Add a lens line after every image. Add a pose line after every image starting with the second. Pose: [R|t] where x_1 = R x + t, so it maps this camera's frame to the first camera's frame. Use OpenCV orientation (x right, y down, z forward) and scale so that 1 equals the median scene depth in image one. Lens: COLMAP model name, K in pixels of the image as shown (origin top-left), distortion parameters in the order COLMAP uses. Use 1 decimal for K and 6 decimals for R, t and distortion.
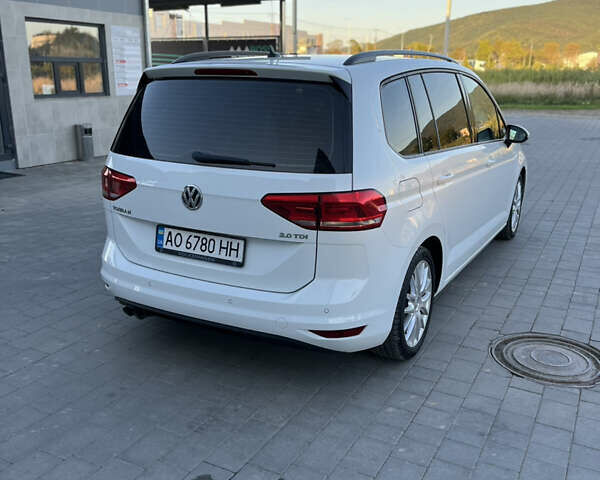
lens RADIAL K [[589.0, 0, 300.0], [0, 589.0, 240.0], [0, 0, 1]] dist [0.004971, -0.000184]
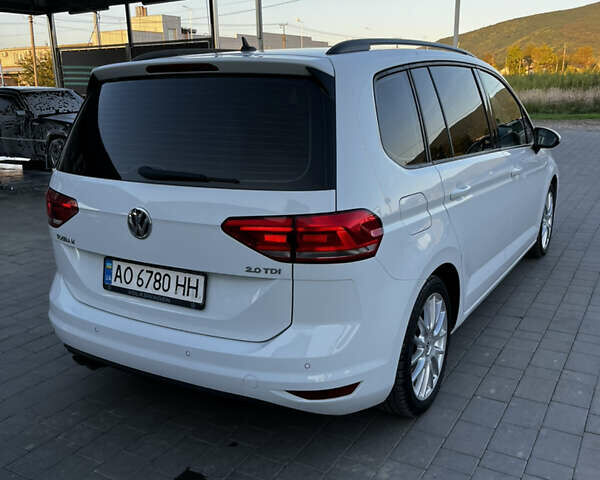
lens RADIAL K [[579.6, 0, 300.0], [0, 579.6, 240.0], [0, 0, 1]] dist [0.002420, 0.316961]
pose [[0.998925, -0.019243, -0.042171, 0.065314], [0.018231, 0.999539, -0.024265, -0.025458], [0.042619, 0.023470, 0.998816, 0.210023]]
